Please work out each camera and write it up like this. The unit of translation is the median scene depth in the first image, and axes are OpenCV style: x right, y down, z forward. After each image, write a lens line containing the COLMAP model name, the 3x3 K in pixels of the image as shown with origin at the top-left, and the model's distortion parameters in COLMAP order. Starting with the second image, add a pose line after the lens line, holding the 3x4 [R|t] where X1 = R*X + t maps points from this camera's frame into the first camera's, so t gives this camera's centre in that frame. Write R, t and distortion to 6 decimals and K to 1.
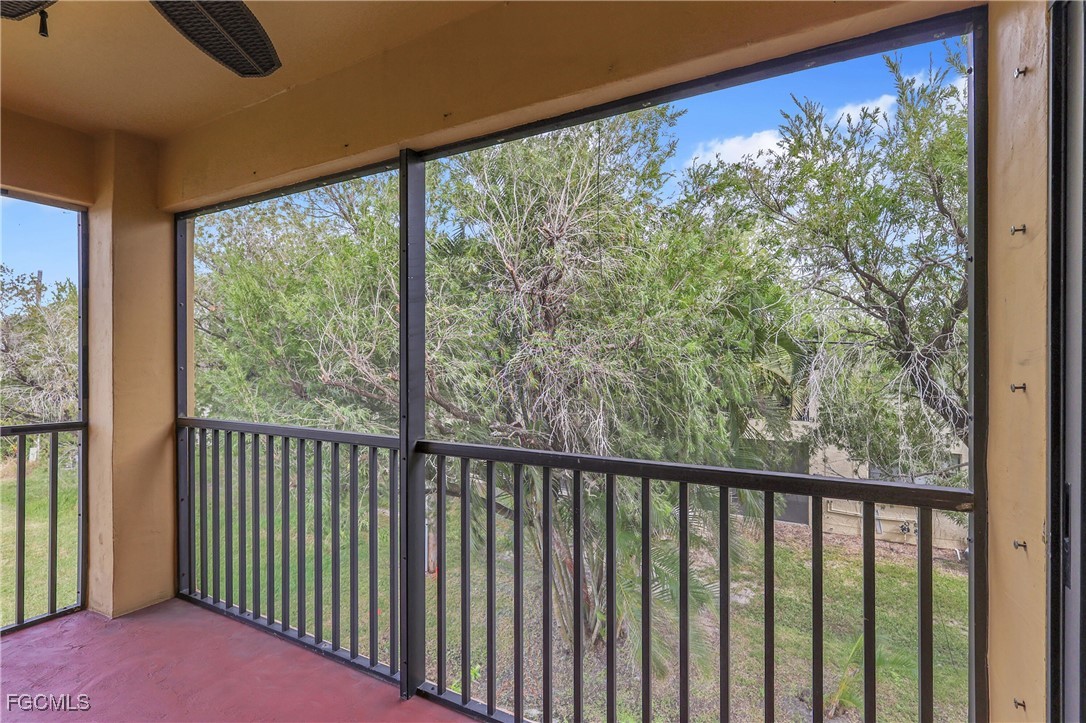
lens RADIAL K [[478.3, 0, 545.9], [0, 478.3, 359.5], [0, 0, 1]] dist [0.003179, 0.000349]
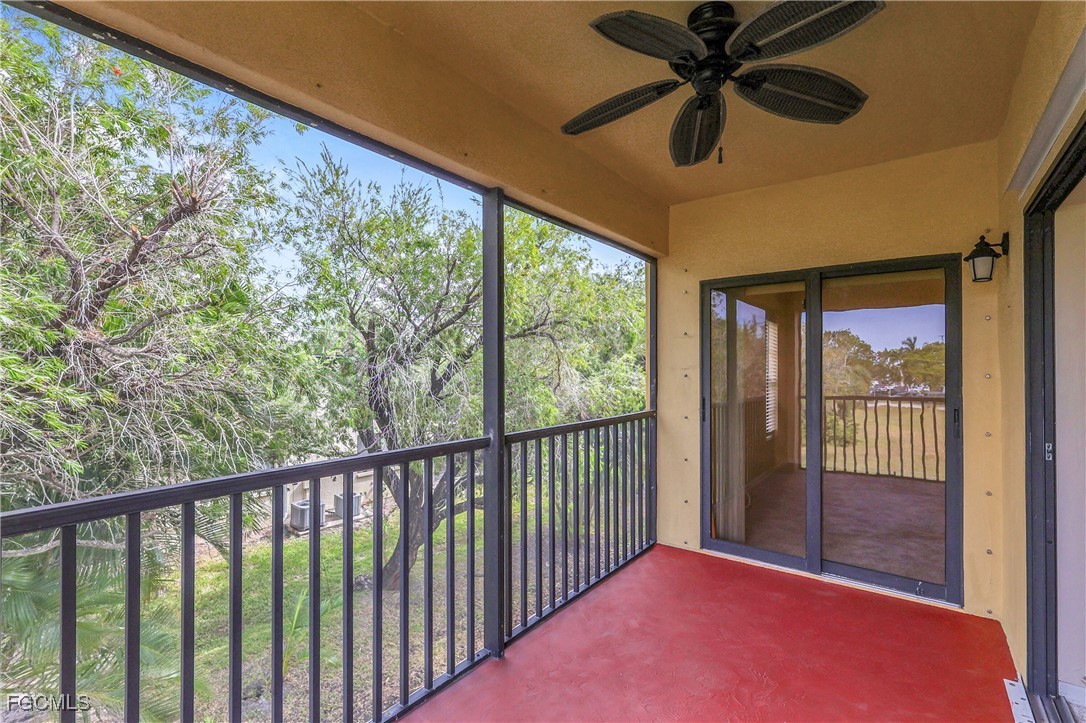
lens RADIAL K [[478.3, 0, 545.9], [0, 478.3, 359.5], [0, 0, 1]] dist [0.003179, 0.000349]
pose [[0.192754, 0.006798, 0.981224, -1.269836], [-0.007369, 0.999958, -0.005480, -0.013455], [-0.981219, -0.006175, 0.192796, 0.590947]]
